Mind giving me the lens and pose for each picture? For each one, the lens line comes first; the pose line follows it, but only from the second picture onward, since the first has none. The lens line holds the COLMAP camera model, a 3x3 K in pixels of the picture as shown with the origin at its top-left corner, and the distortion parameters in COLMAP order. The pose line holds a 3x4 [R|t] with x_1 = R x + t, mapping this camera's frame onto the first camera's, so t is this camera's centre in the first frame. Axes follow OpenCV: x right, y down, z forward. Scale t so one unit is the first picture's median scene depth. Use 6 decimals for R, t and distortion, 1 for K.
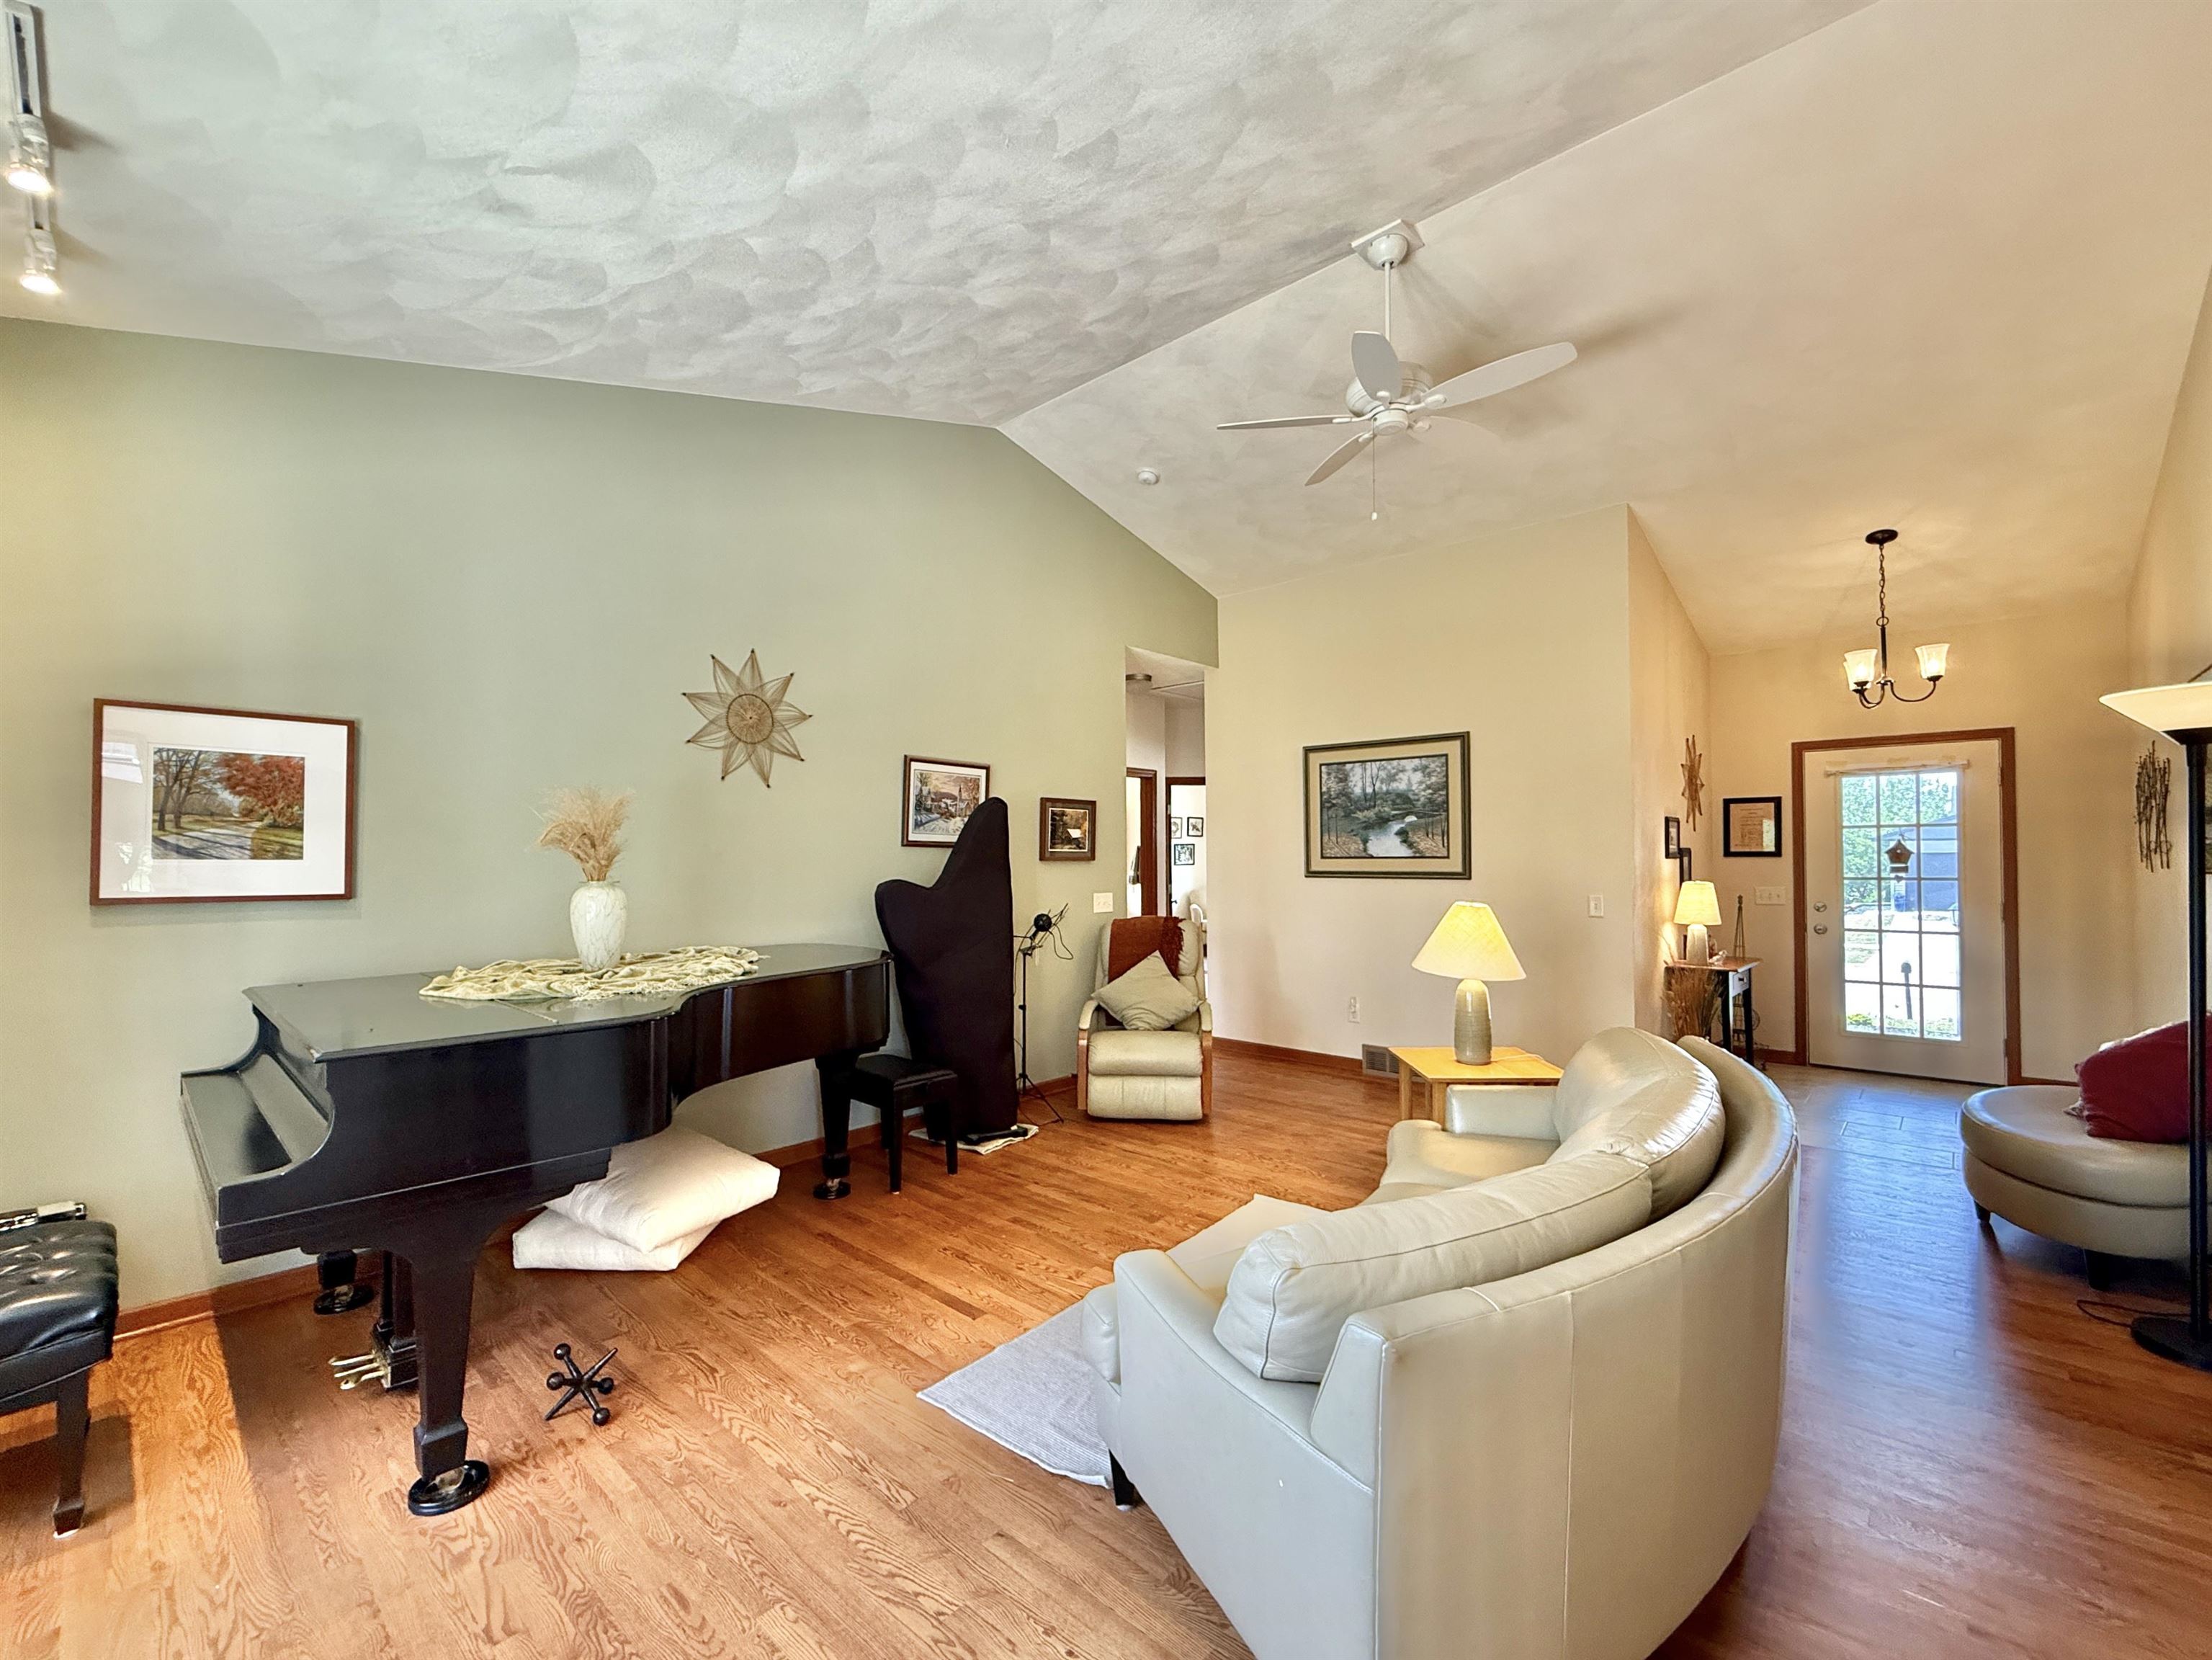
lens RADIAL K [[934.4, 0, 1100.3], [0, 934.4, 840.6], [0, 0, 1]] dist [-0.003674, -0.000335]
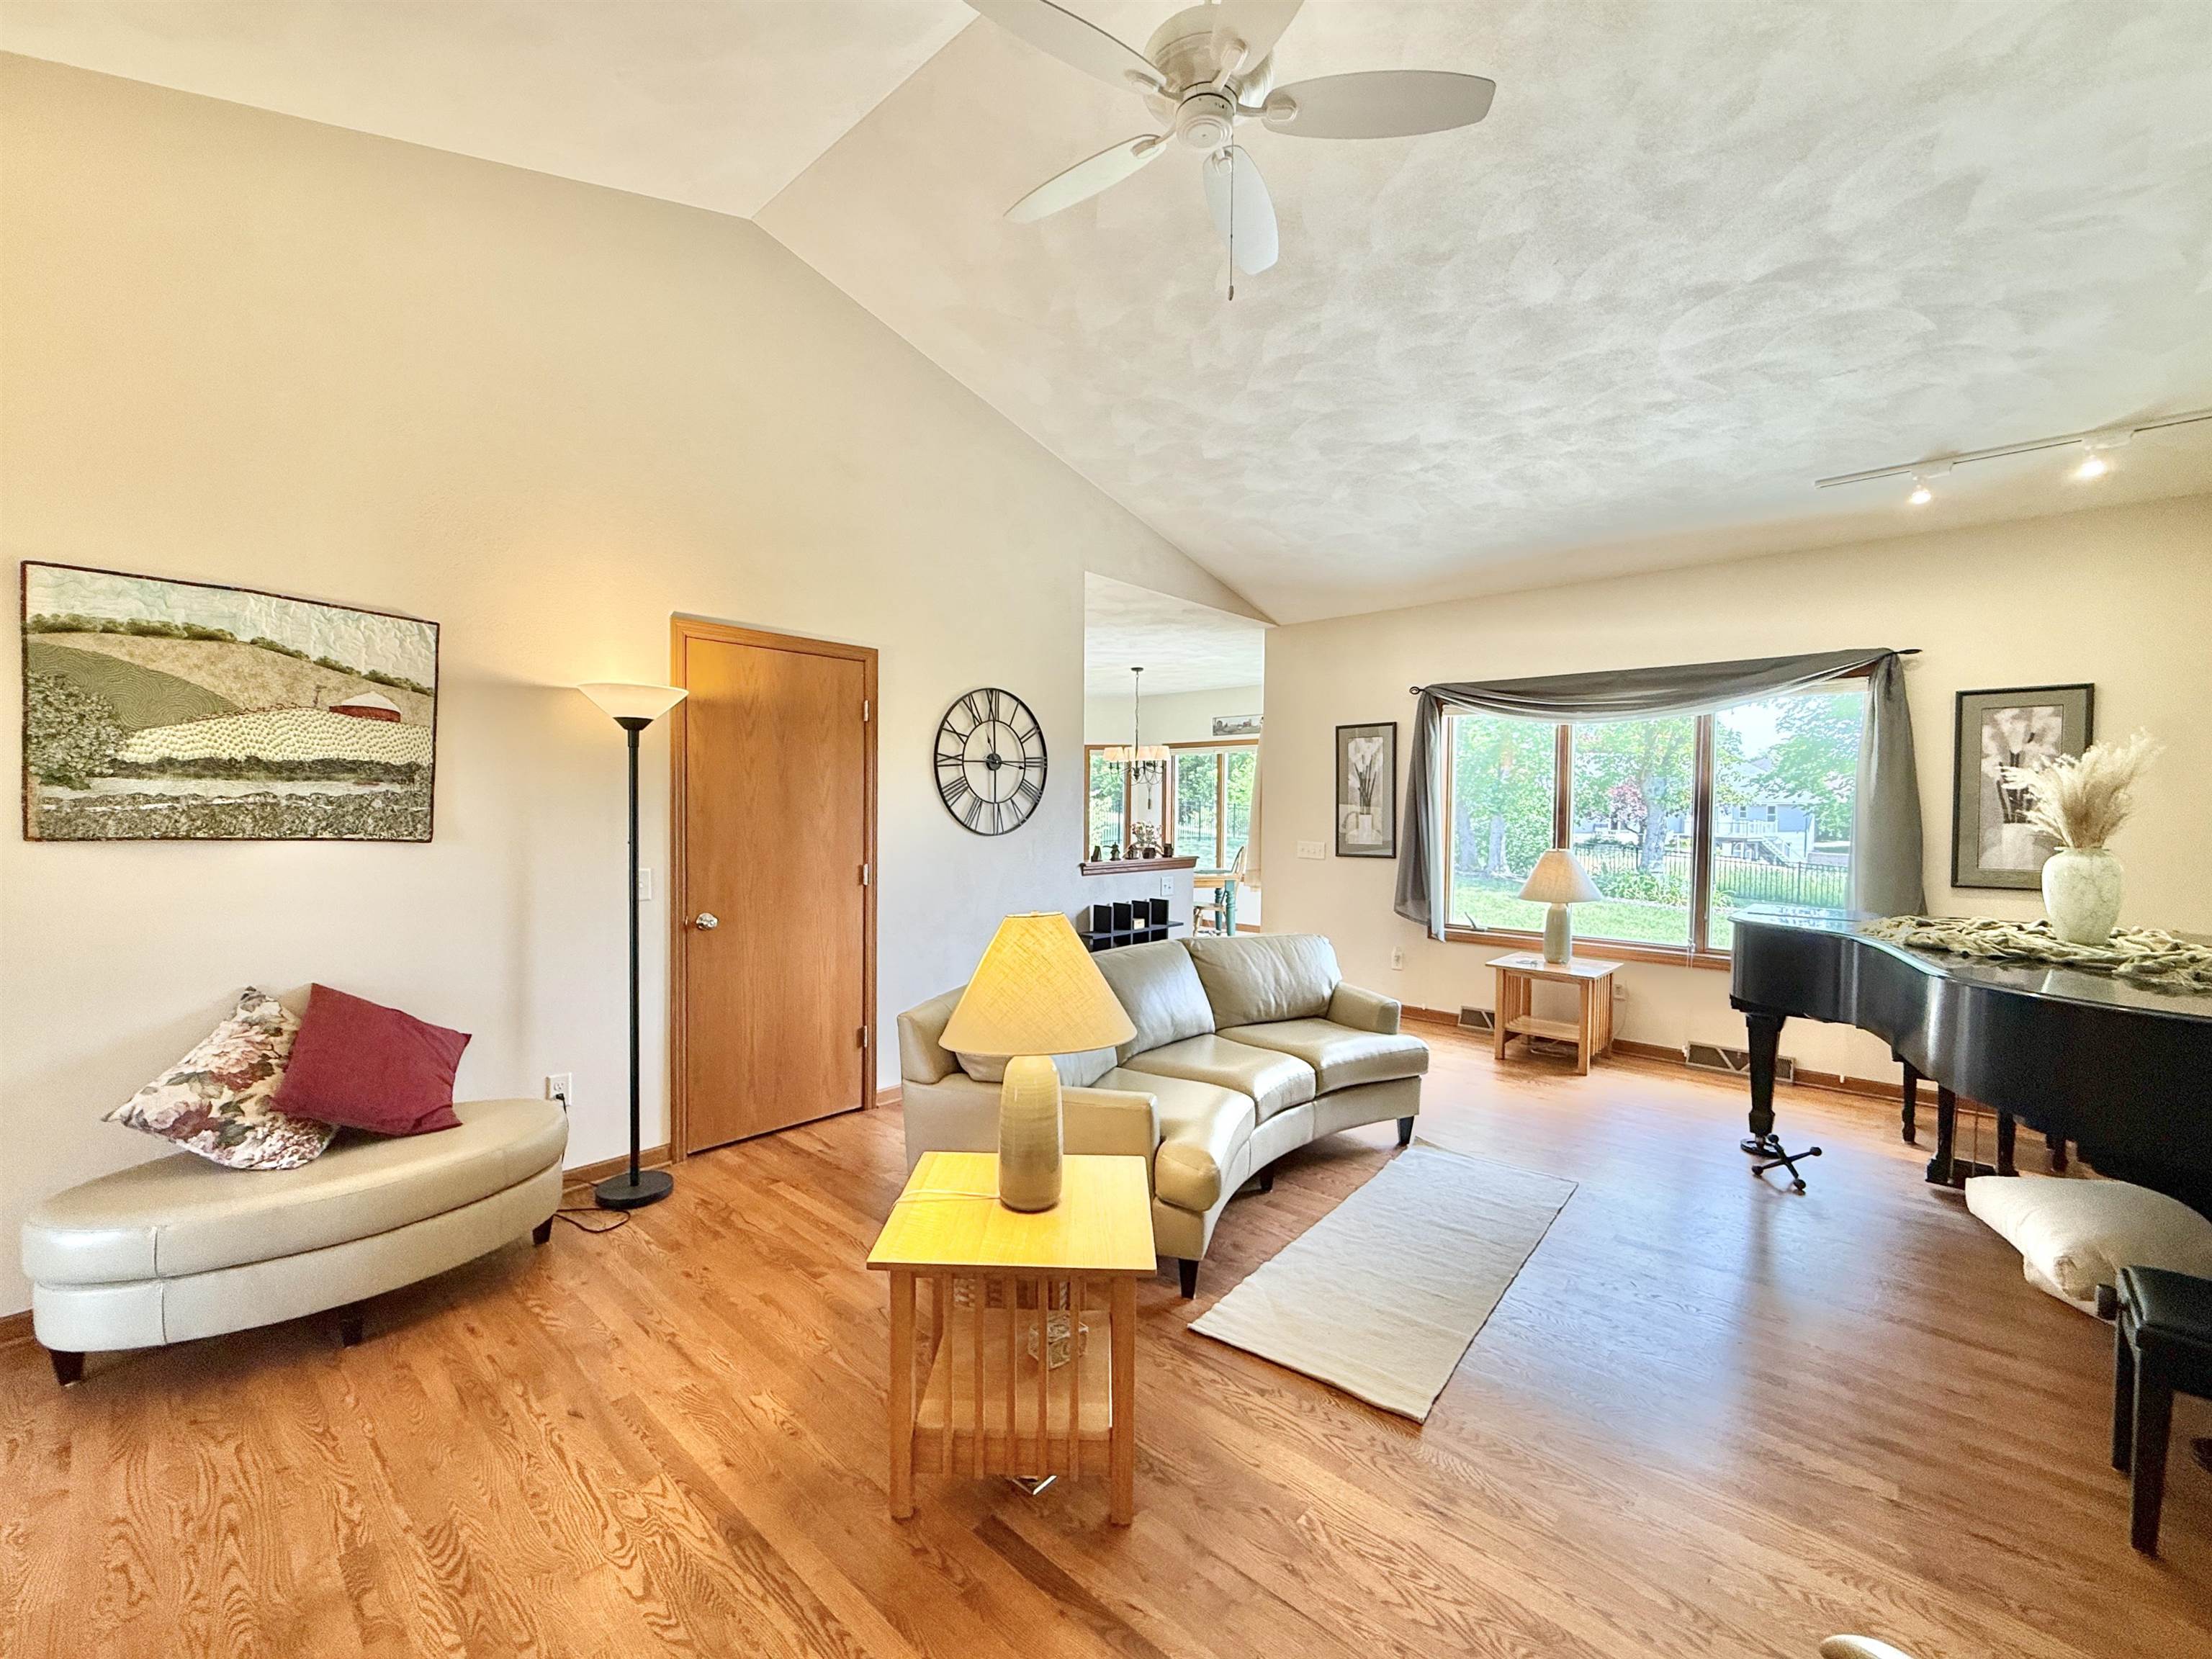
lens RADIAL K [[919.8, 0, 1080.5], [0, 919.8, 826.8], [0, 0, 1]] dist [-0.000922, 0.000201]
pose [[-0.999901, -0.006769, 0.012374, 0.332498], [-0.006662, 0.999940, 0.008667, 0.015730], [-0.012432, 0.008583, -0.999886, 1.399451]]
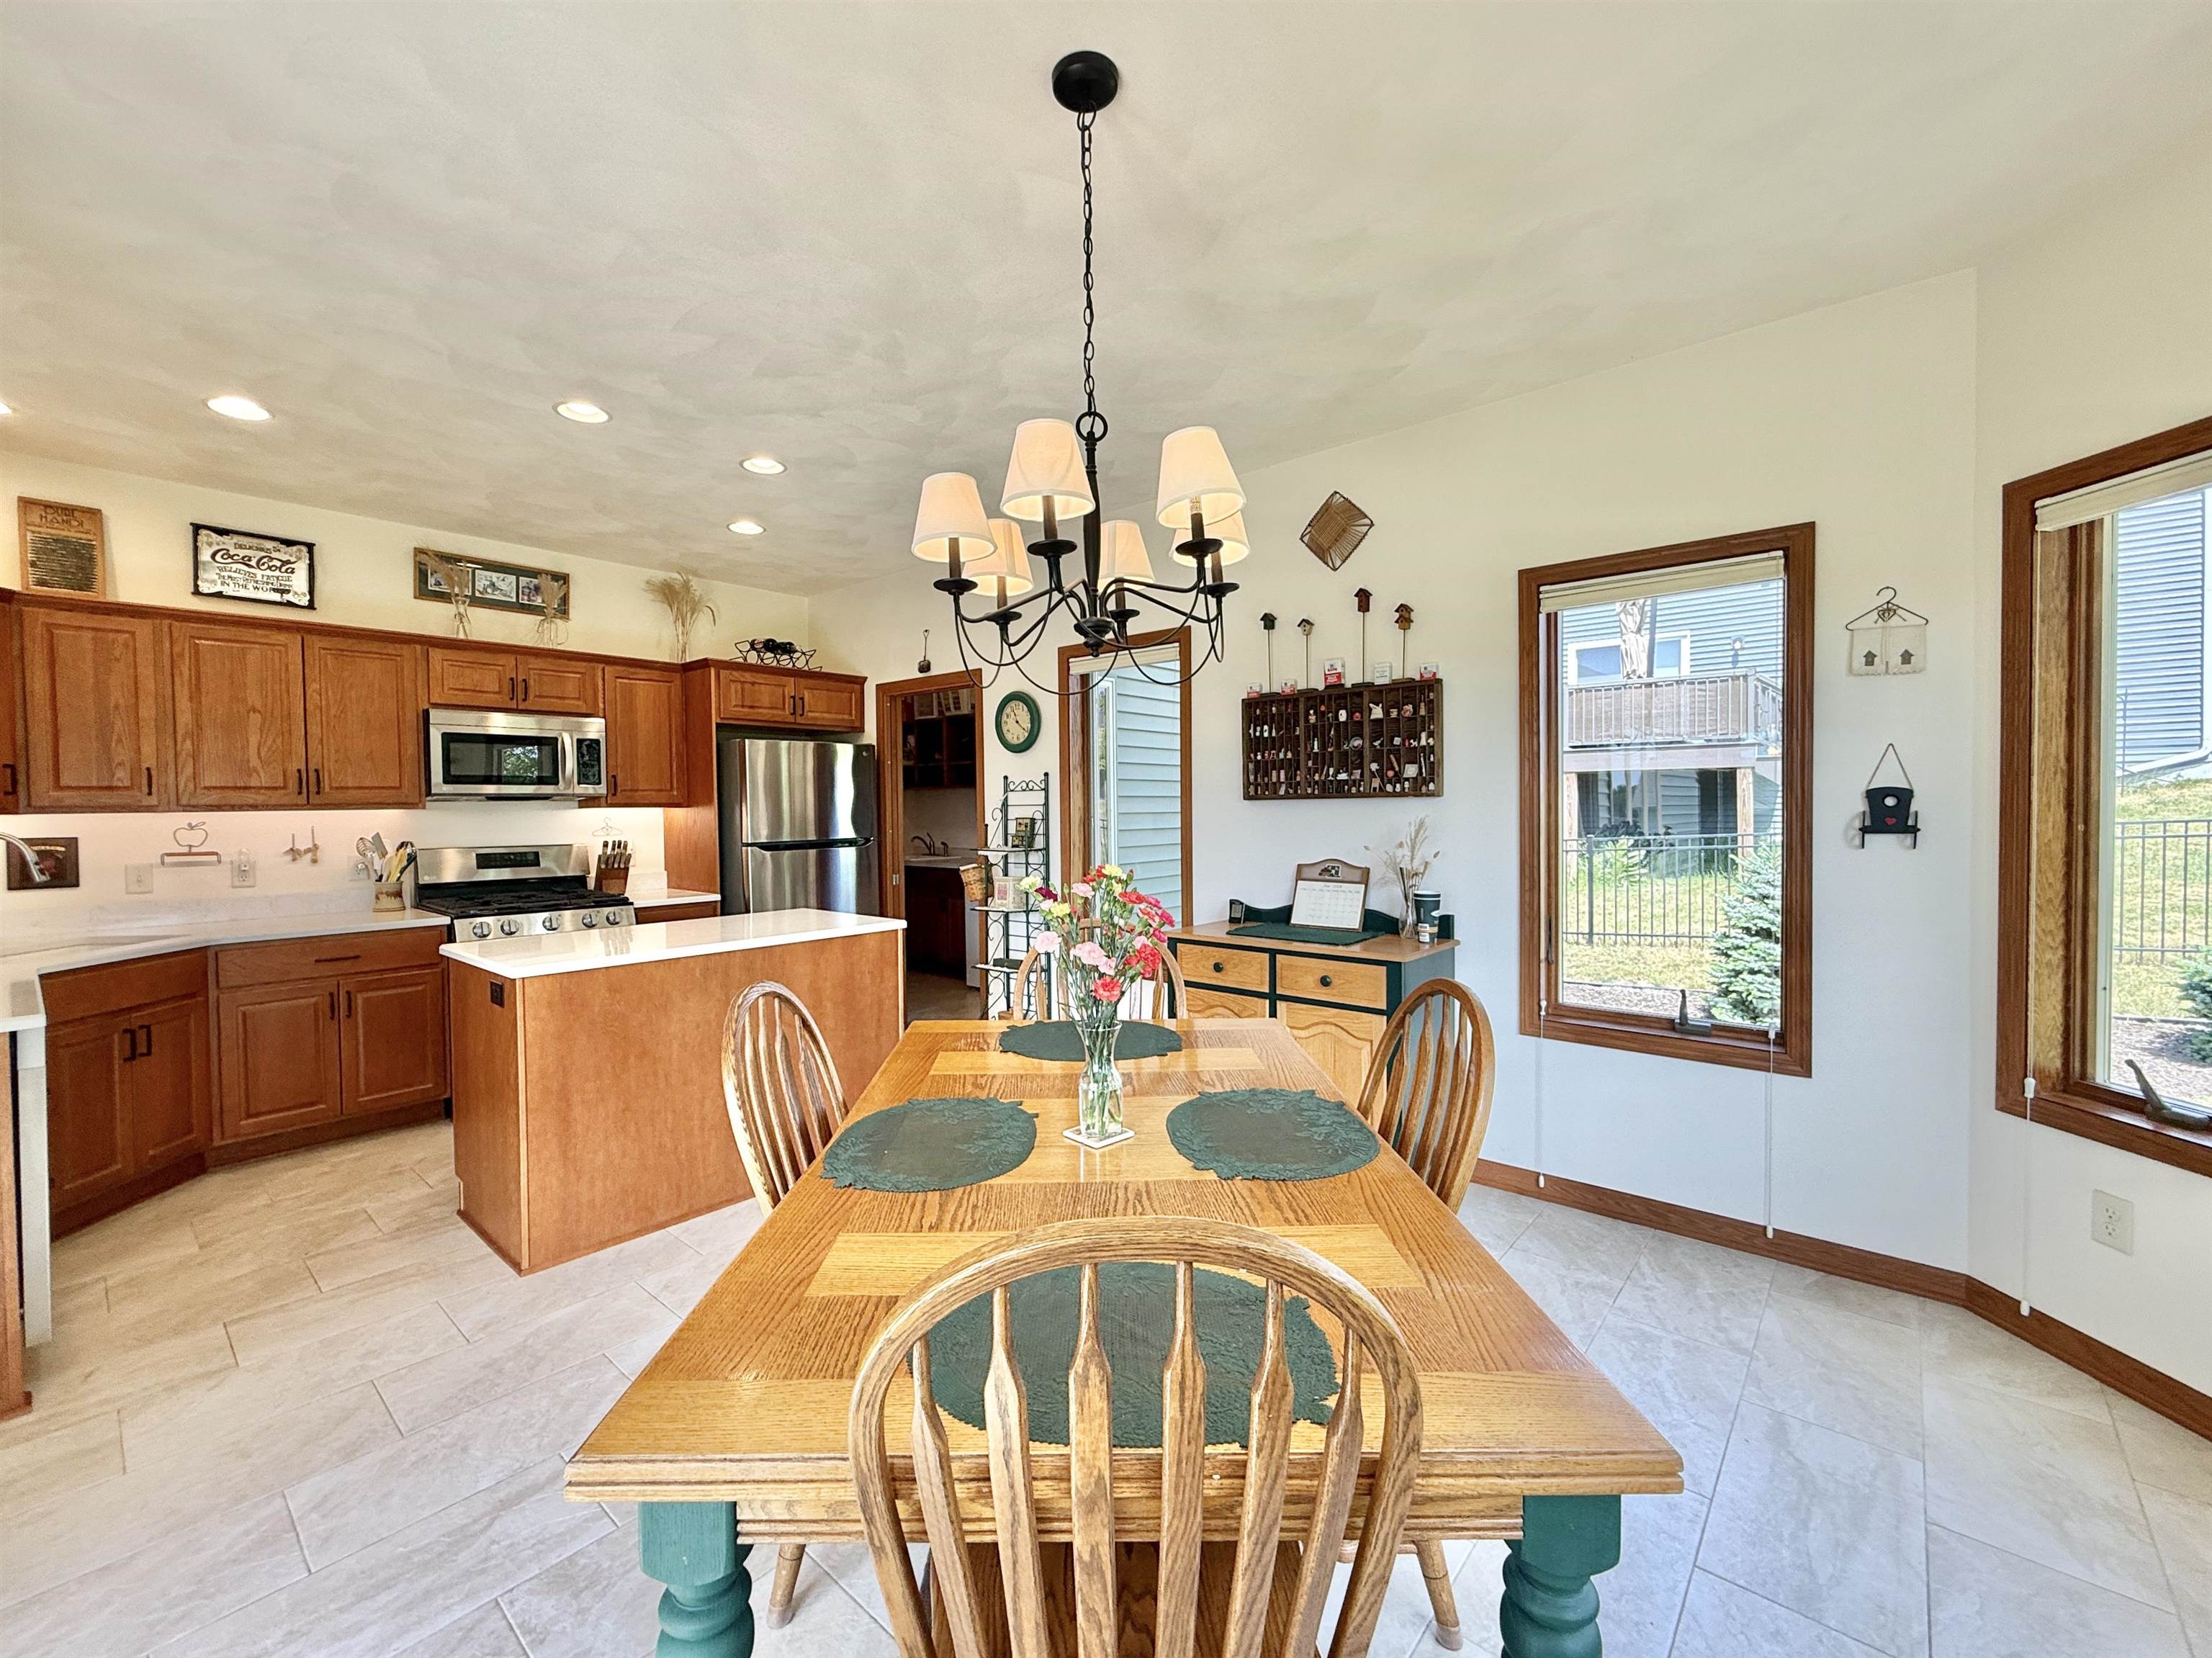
lens RADIAL K [[919.7, 0, 1080.5], [0, 919.7, 826.3], [0, 0, 1]] dist [-0.000922, 0.000201]
pose [[-0.015055, -0.018633, 0.999713, -0.193053], [-0.004603, 0.999817, 0.018566, -0.003488], [-0.999876, -0.004322, -0.015138, -0.728810]]
